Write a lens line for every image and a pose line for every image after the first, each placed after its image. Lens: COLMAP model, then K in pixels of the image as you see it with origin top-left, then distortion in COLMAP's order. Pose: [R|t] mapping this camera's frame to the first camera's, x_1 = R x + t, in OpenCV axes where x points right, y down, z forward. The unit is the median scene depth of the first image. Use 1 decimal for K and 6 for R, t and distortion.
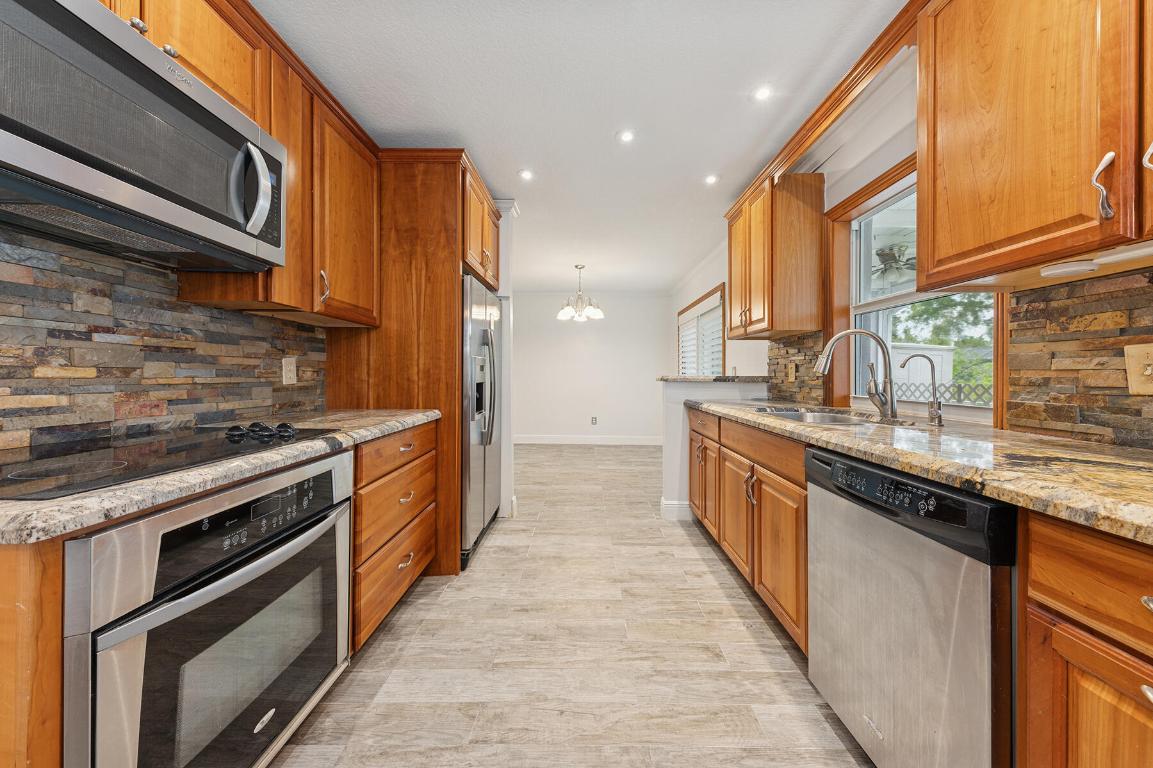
lens RADIAL K [[399.2, 0, 583.1], [0, 399.2, 375.7], [0, 0, 1]] dist [0.006112, 0.000565]
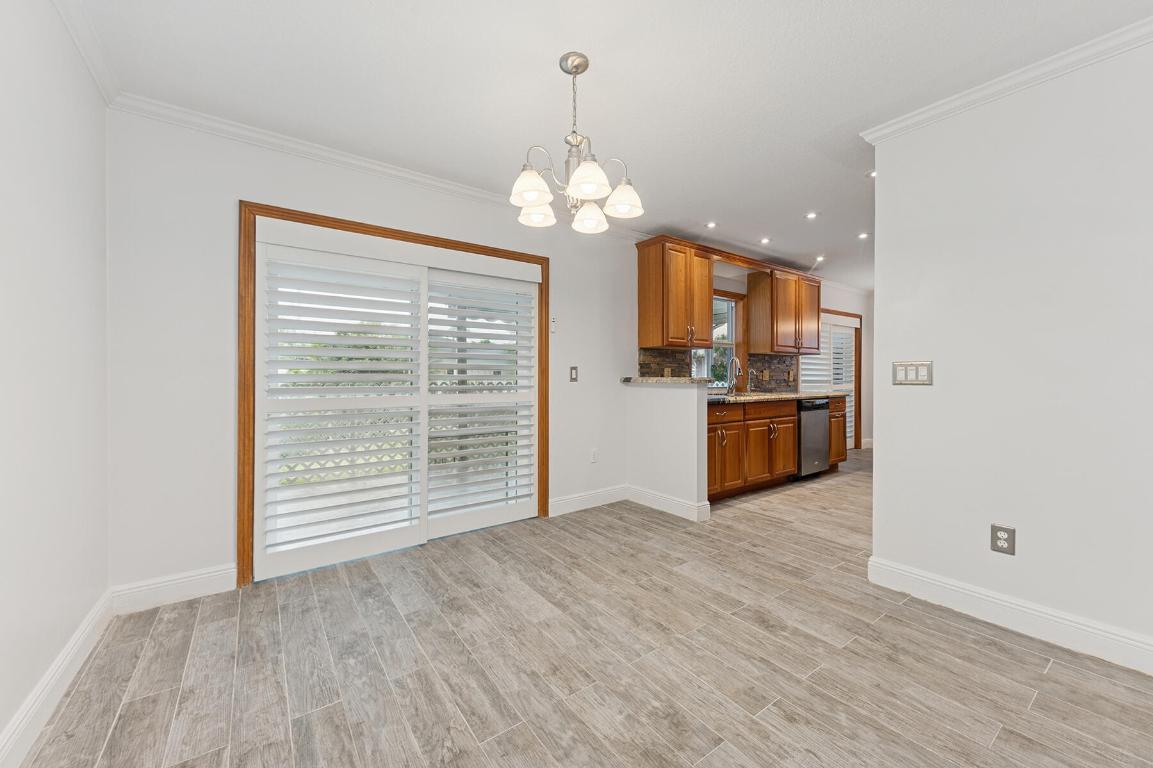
lens RADIAL K [[443.2, 0, 575.9], [0, 443.2, 376.4], [0, 0, 1]] dist [0.004916, -0.001638]
pose [[-0.588635, -0.006288, 0.808374, -0.829060], [-0.002800, 0.999980, 0.005739, -0.012612], [-0.808394, 0.001114, -0.588641, 3.170261]]
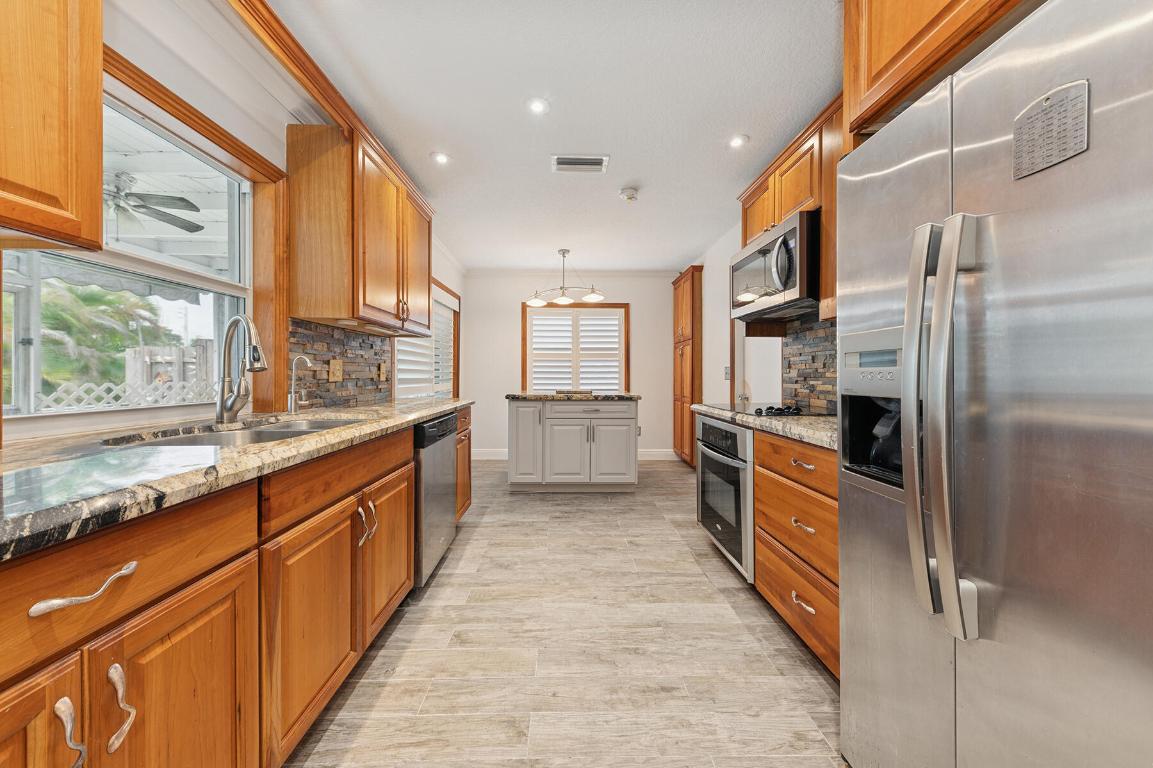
lens RADIAL K [[399.2, 0, 579.3], [0, 399.2, 374.0], [0, 0, 1]] dist [0.006112, 0.000565]
pose [[-0.999316, -0.006914, -0.036325, 0.047674], [-0.006978, 0.999974, 0.001647, -0.003682], [0.036312, 0.001900, -0.999339, 1.765595]]
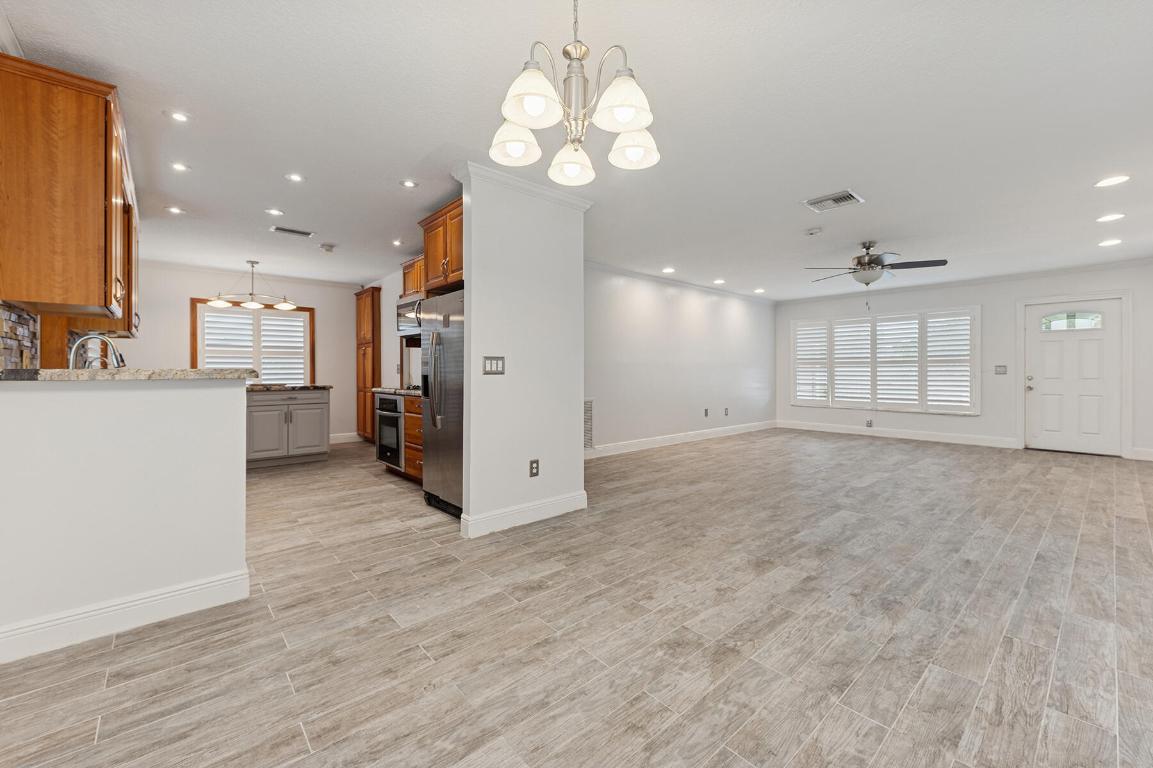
lens RADIAL K [[462.3, 0, 584.7], [0, 462.3, 373.9], [0, 0, 1]] dist [0.001557, -0.001504]
pose [[-0.738397, 0.002466, -0.674362, 0.496983], [-0.002180, 0.999979, 0.006045, 0.003815], [0.674363, 0.005934, -0.738376, 3.174711]]
